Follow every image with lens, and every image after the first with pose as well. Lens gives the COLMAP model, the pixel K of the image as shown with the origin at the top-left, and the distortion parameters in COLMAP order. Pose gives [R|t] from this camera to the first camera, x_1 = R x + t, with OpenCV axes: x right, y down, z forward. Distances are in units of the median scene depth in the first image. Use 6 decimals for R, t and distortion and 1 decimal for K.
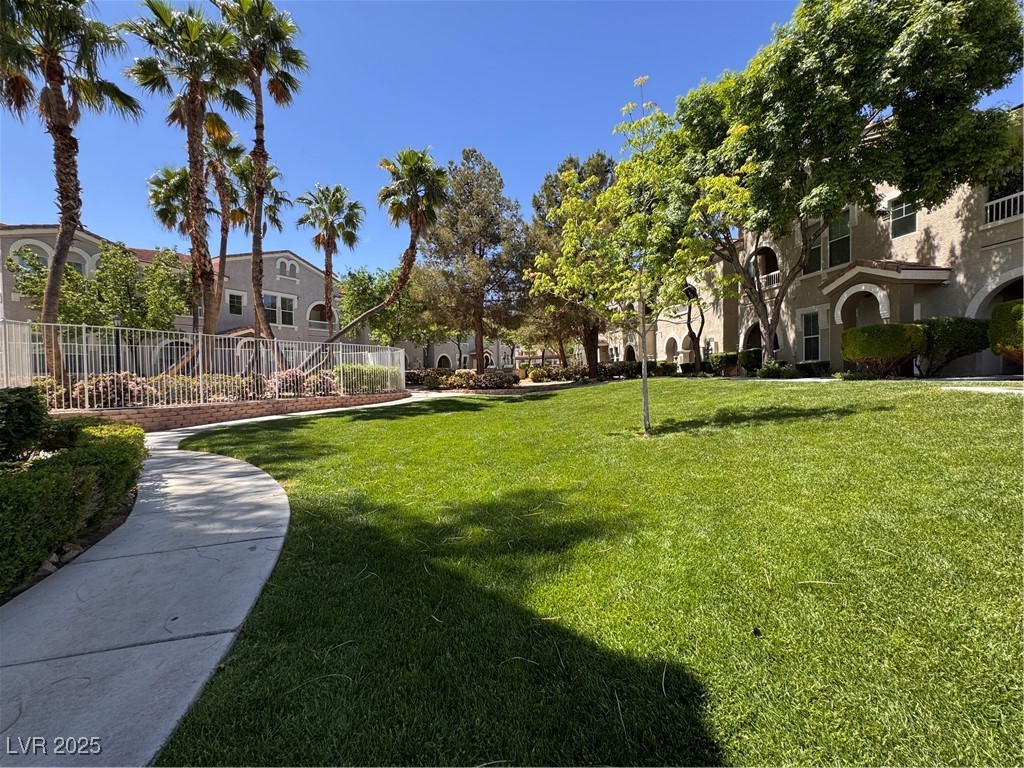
lens RADIAL K [[411.2, 0, 512.0], [0, 411.2, 384.0], [0, 0, 1]] dist [-0.001010, -0.000178]
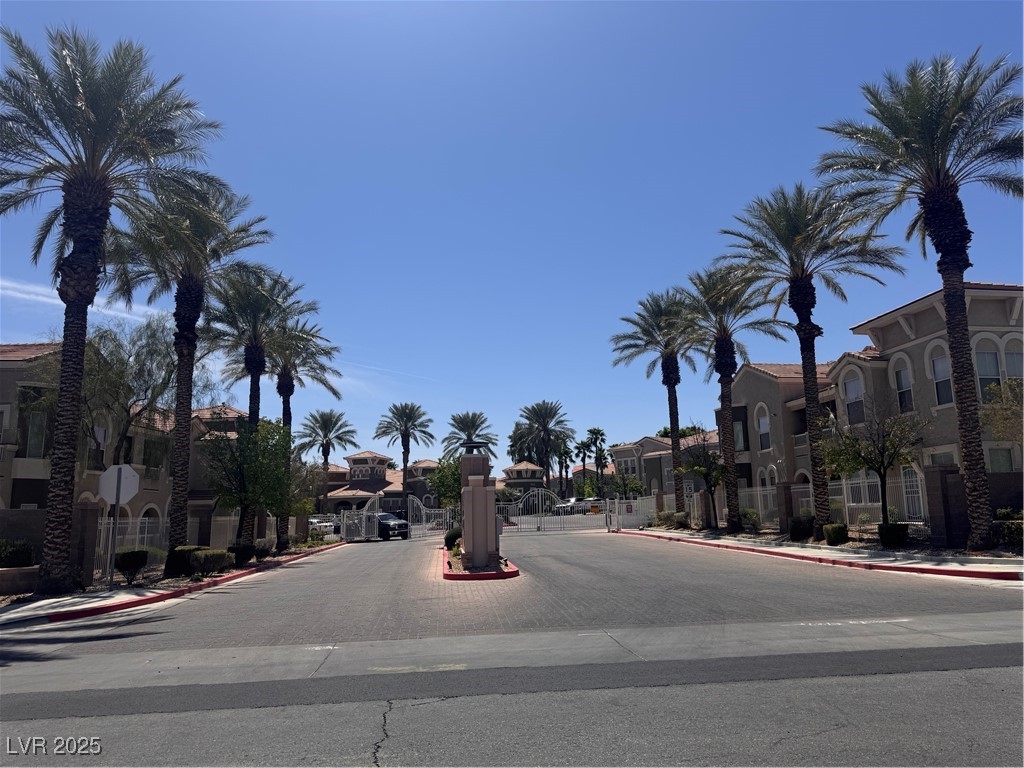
lens RADIAL K [[730.6, 0, 512.0], [0, 730.6, 384.0], [0, 0, 1]] dist [0.073319, -0.082512]
pose [[0.416776, -0.166340, -0.893660, 6.098143], [-0.003383, 0.982824, -0.184514, 0.112852], [0.909003, 0.079924, 0.409055, -3.097508]]
